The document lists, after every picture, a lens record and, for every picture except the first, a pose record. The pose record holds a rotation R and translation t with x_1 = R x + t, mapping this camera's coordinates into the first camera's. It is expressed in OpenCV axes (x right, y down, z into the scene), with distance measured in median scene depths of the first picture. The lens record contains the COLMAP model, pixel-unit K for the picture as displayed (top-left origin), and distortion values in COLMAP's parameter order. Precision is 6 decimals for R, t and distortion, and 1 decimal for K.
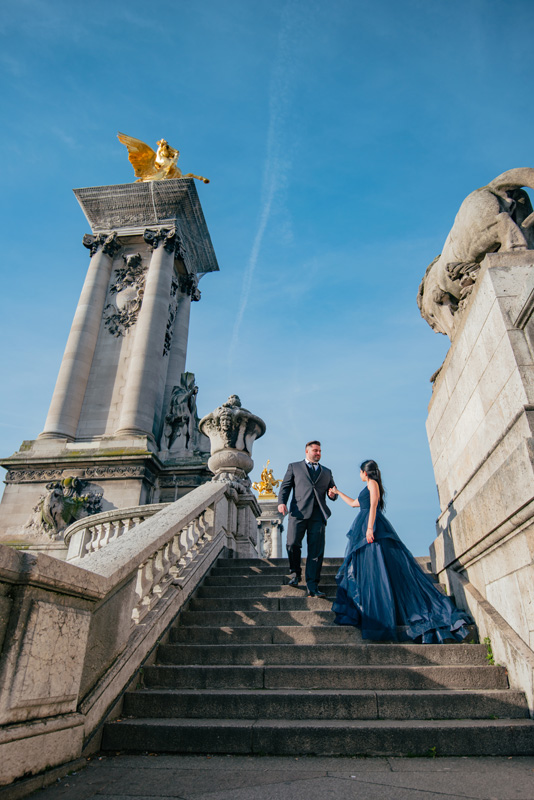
lens RADIAL K [[469.6, 0, 274.6], [0, 469.6, 403.3], [0, 0, 1]] dist [-0.000086, -0.003992]
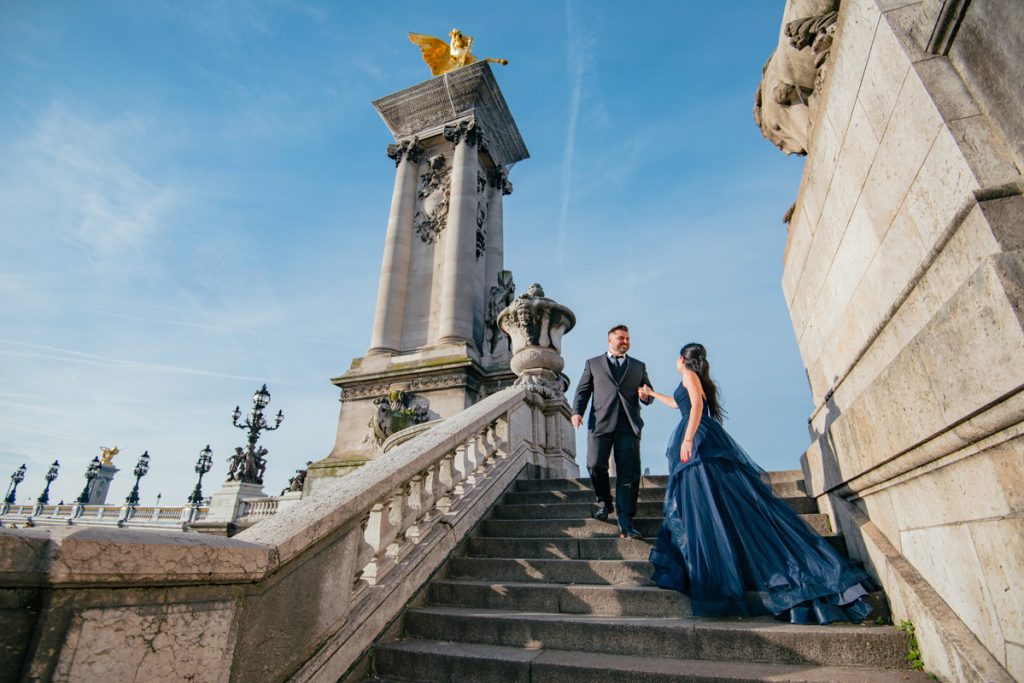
lens RADIAL K [[467.8, 0, 506.7], [0, 467.8, 334.7], [0, 0, 1]] dist [-0.017865, -0.008970]
pose [[0.962914, -0.103970, -0.248970, 0.074946], [0.120245, 0.991431, 0.051036, 0.028194], [0.241530, -0.079081, 0.967166, 0.183265]]
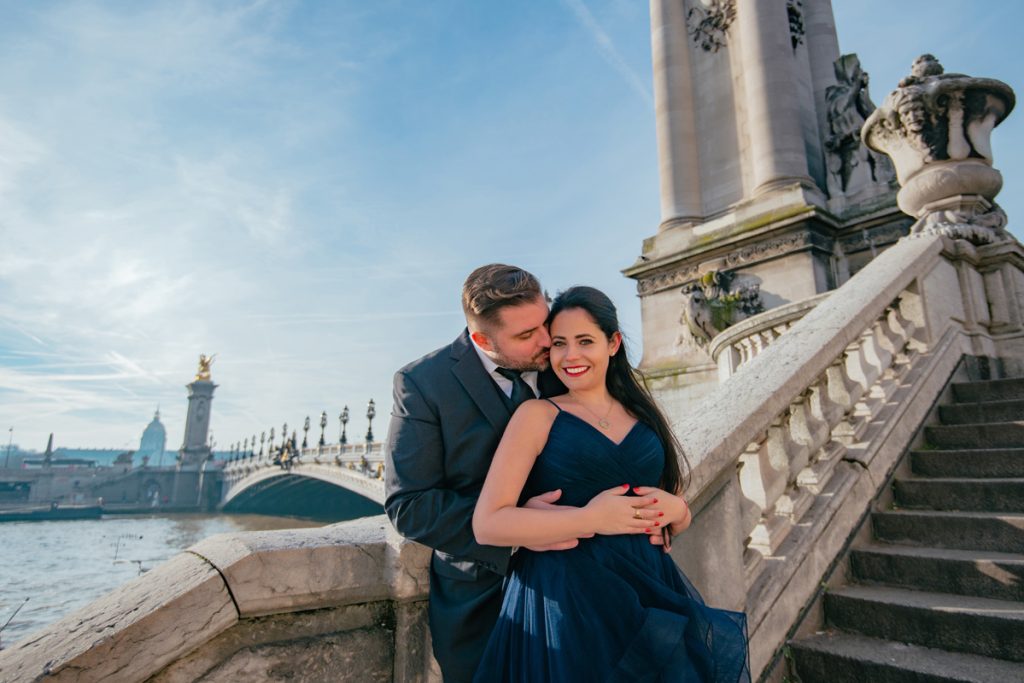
lens RADIAL K [[619.4, 0, 545.3], [0, 619.4, 311.3], [0, 0, 1]] dist [0.005236, -0.017430]
pose [[0.716898, -0.177527, -0.674197, 0.023852], [0.343059, 0.931687, 0.119459, 0.022319], [0.606933, -0.316929, 0.728827, 0.219850]]
